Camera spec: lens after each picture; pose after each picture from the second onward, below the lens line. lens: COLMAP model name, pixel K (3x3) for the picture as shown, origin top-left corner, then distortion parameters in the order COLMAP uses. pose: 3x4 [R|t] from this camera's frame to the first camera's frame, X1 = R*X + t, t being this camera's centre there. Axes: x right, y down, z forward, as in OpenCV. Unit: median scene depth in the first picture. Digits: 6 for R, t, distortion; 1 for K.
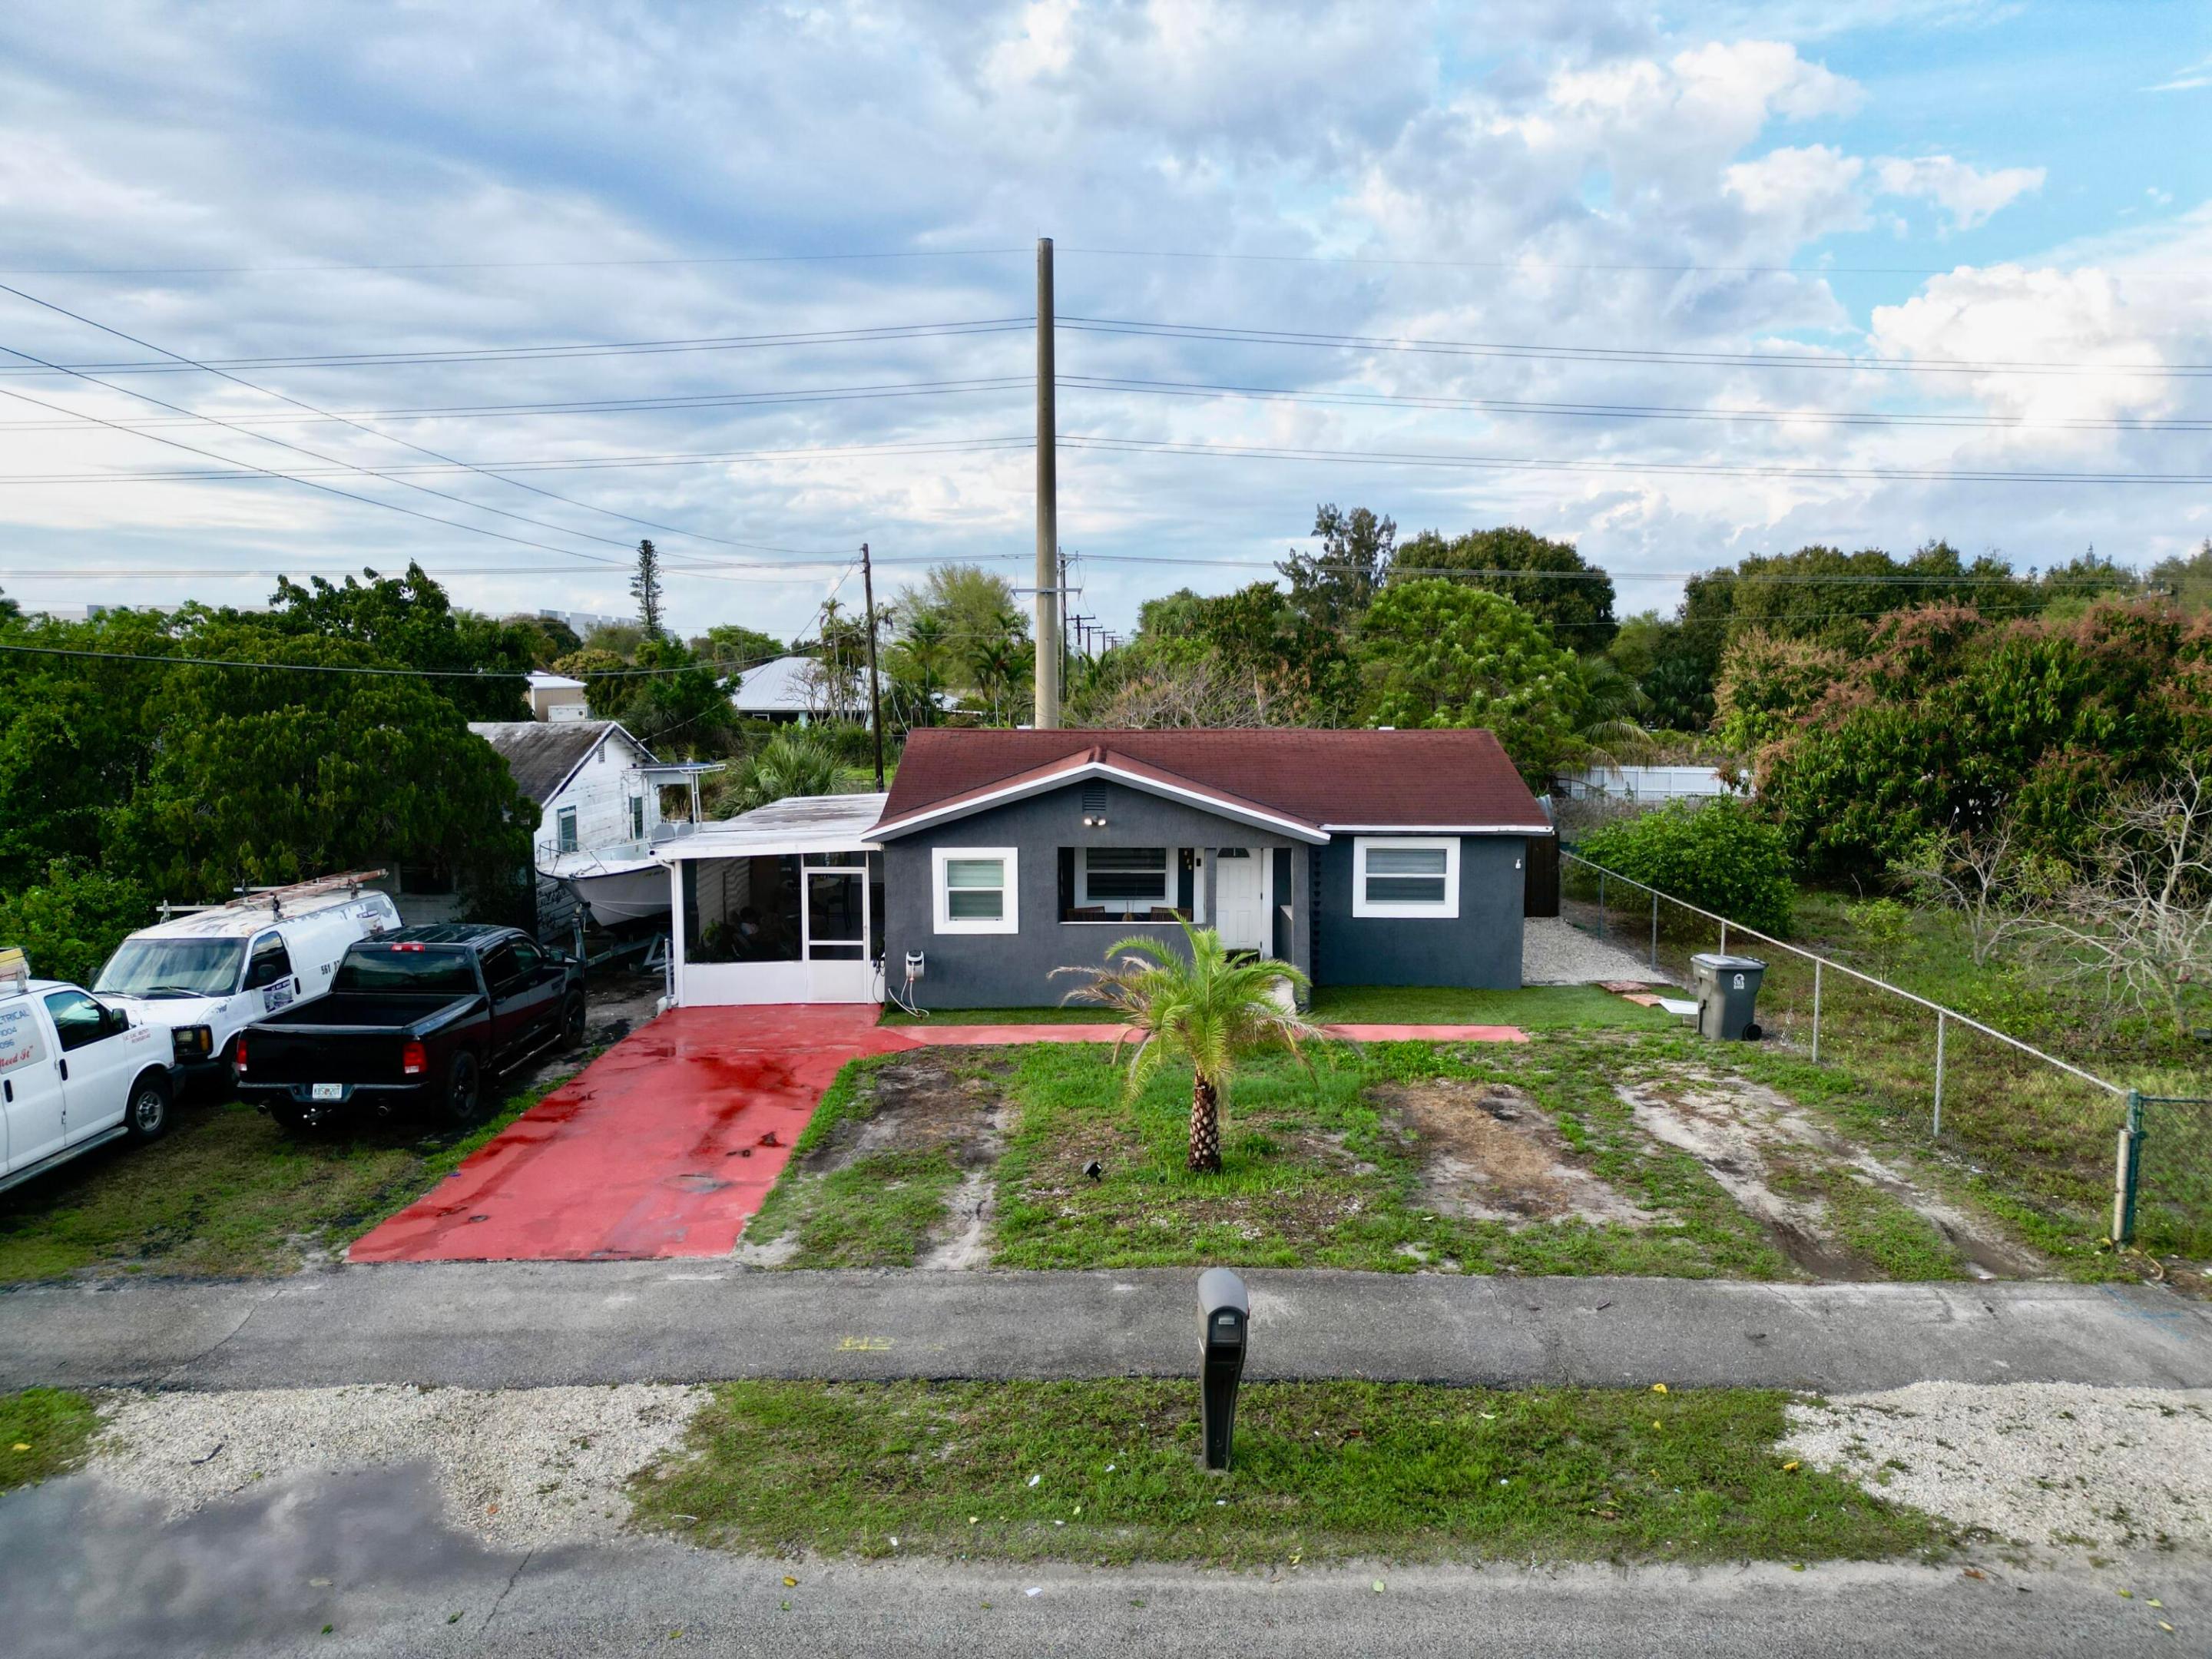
lens RADIAL K [[1538.6, 0, 1109.8], [0, 1538.6, 807.3], [0, 0, 1]] dist [0.062165, -0.051012]
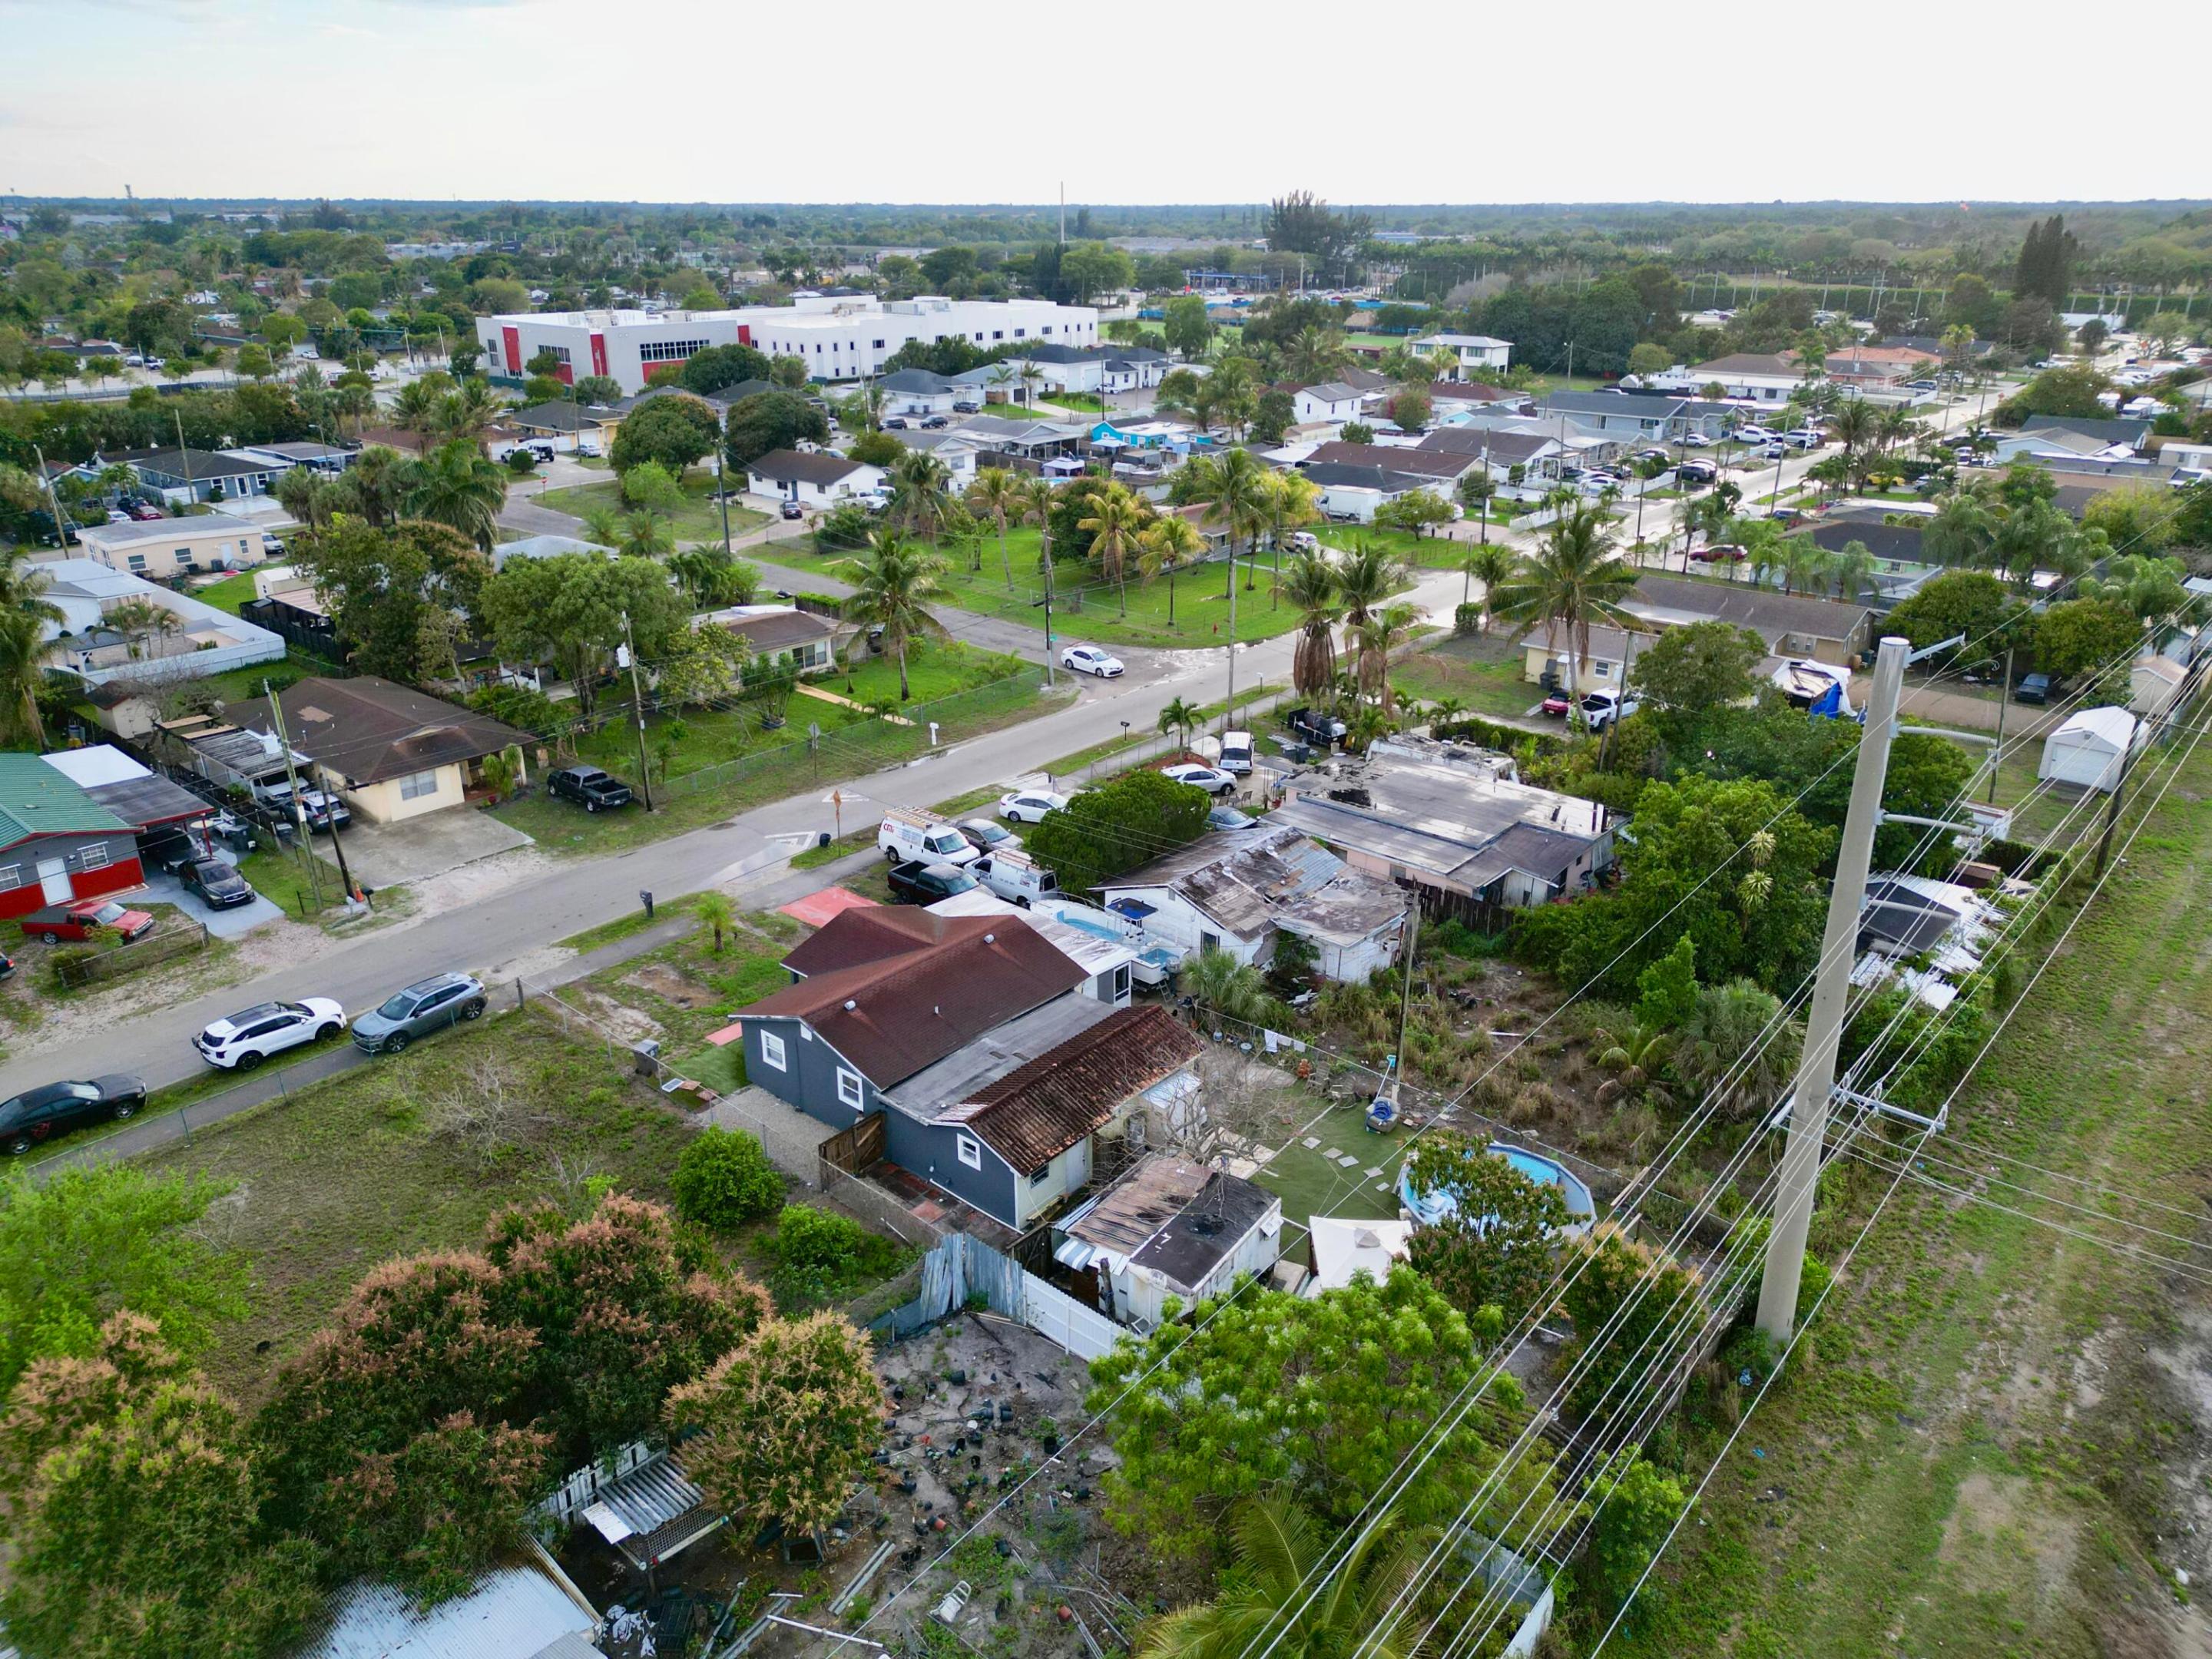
lens RADIAL K [[1532.1, 0, 1114.0], [0, 1532.1, 828.2], [0, 0, 1]] dist [0.065978, -0.060391]
pose [[-0.643624, 0.284919, -0.710330, 1.511016], [-0.070460, 0.902121, 0.425692, -1.293605], [0.762091, 0.324036, -0.560551, 2.718400]]
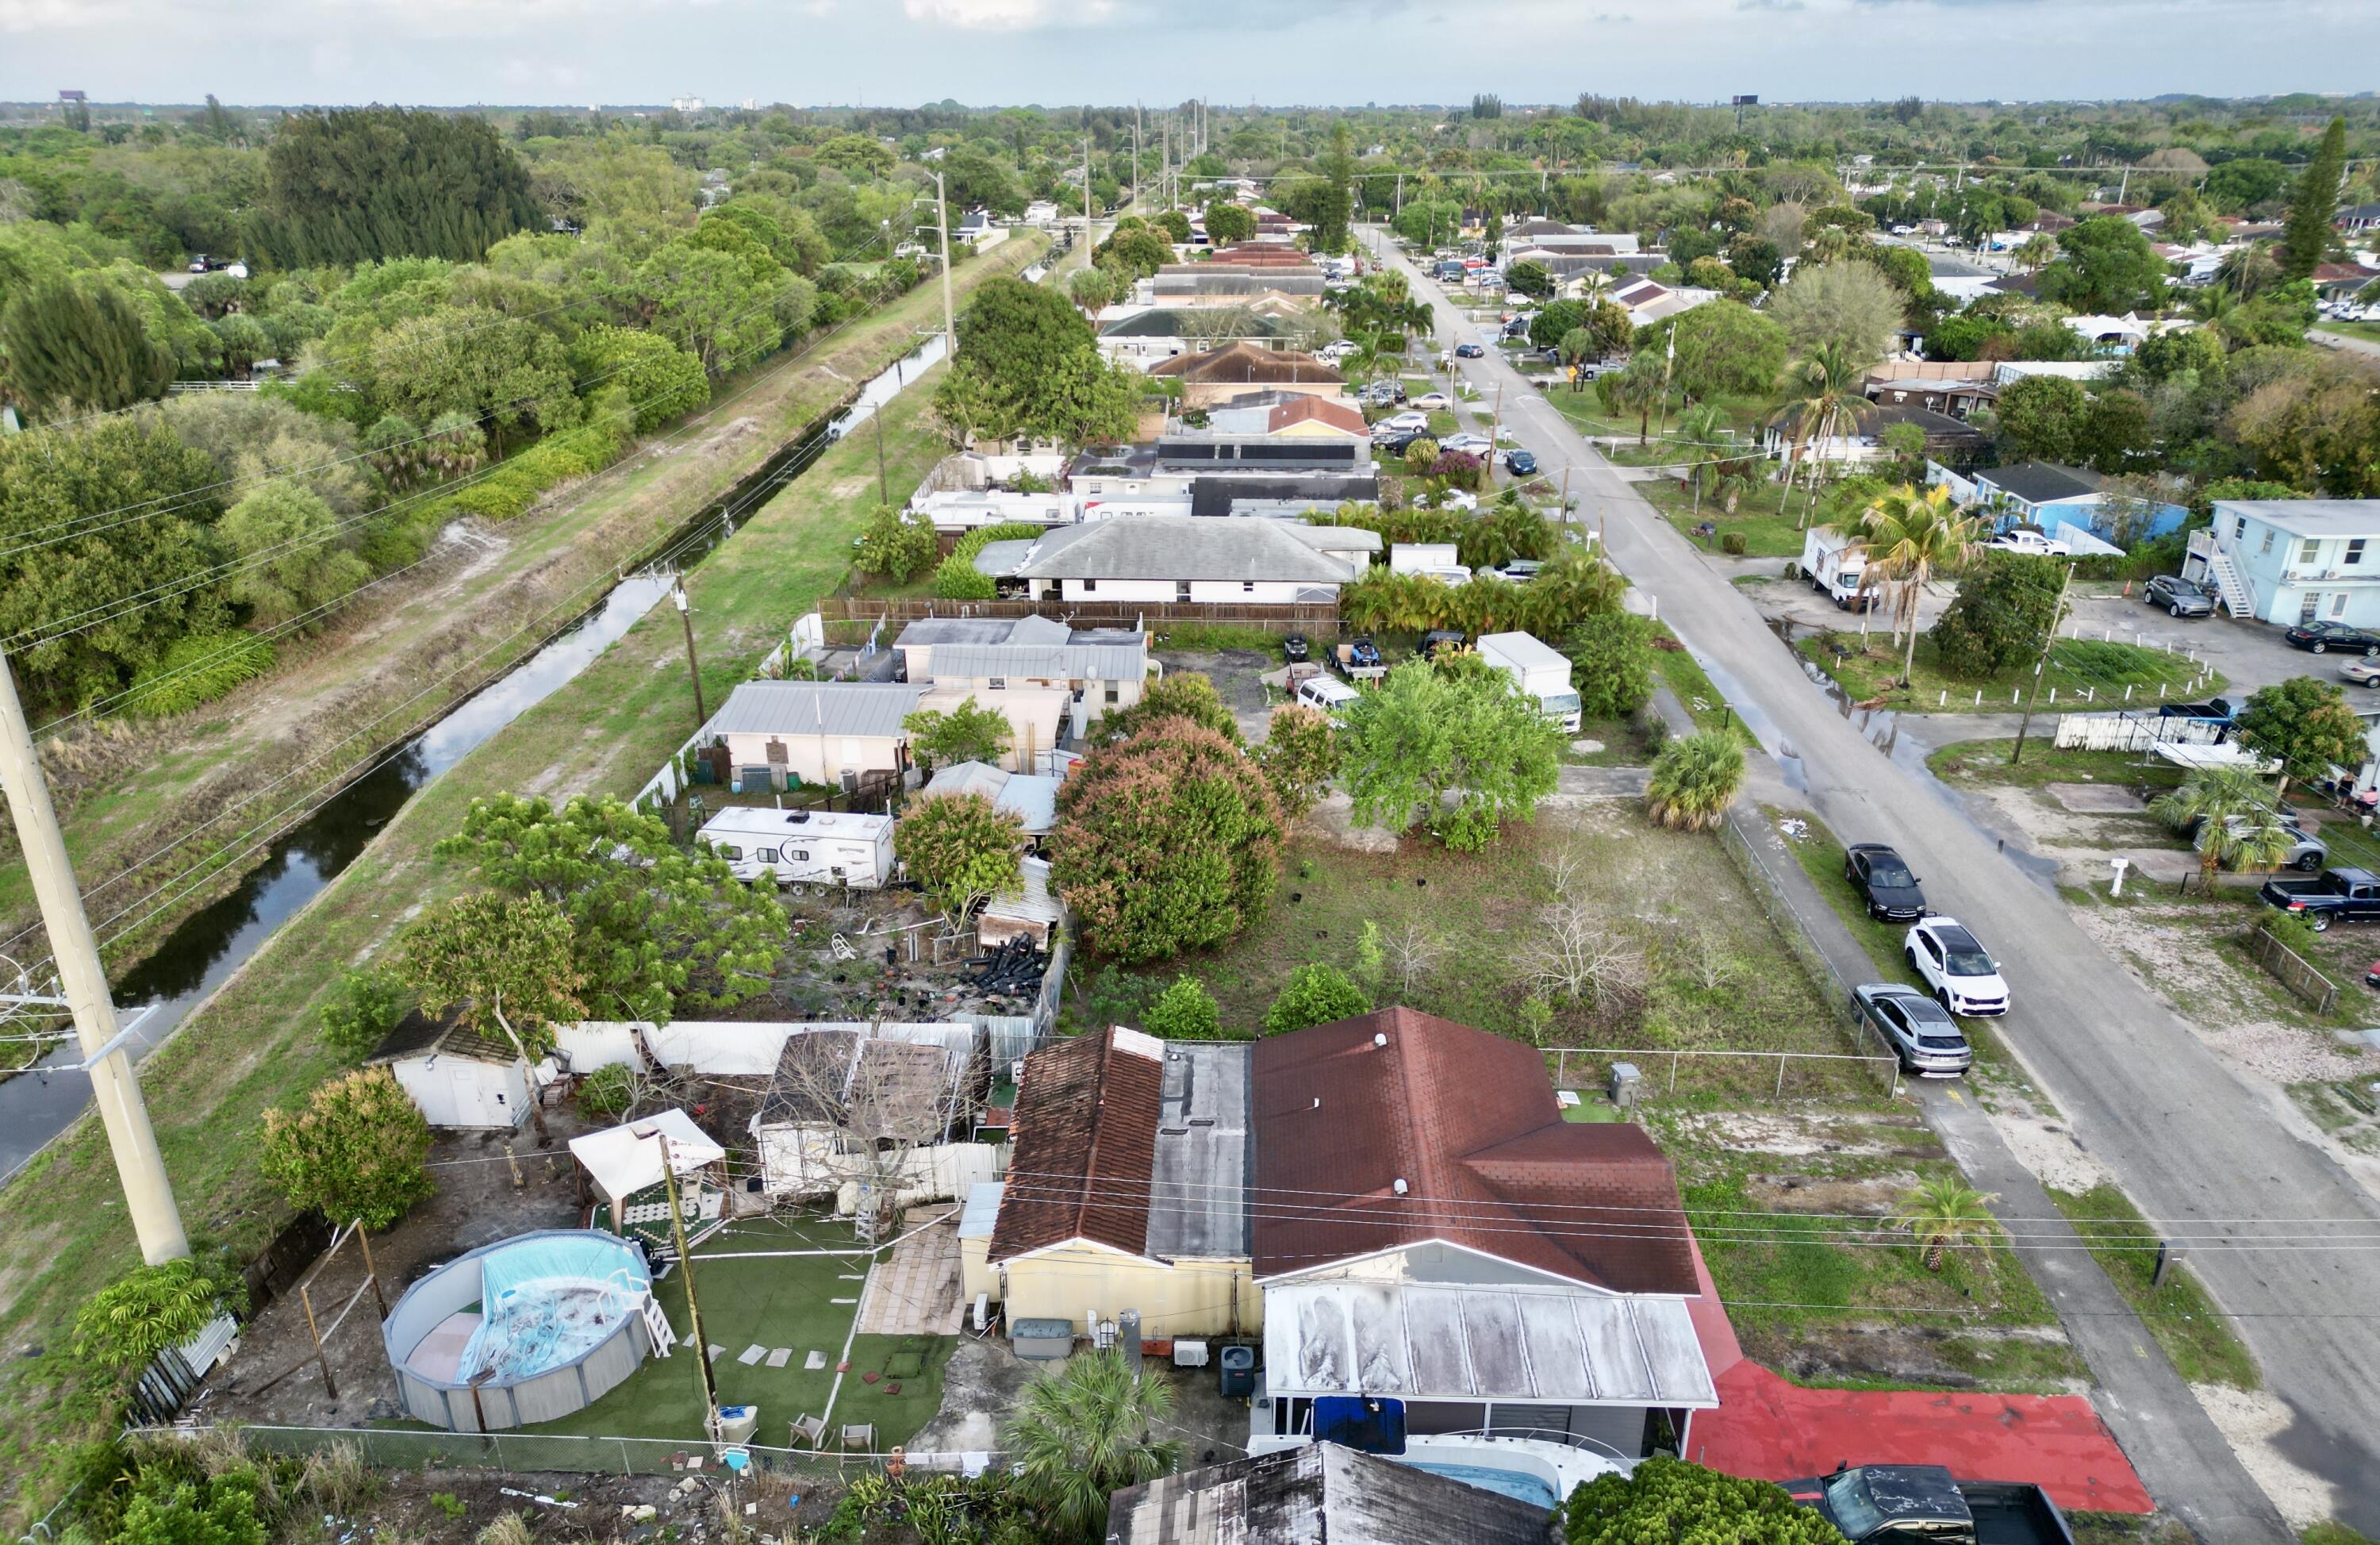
lens RADIAL K [[1664.2, 0, 1190.7], [0, 1664.2, 858.9], [0, 0, 1]] dist [0.037585, -0.003641]
pose [[0.034777, -0.406995, 0.912768, -1.456030], [0.093738, 0.910623, 0.402467, -1.044743], [-0.994989, 0.071564, 0.069820, 1.300157]]
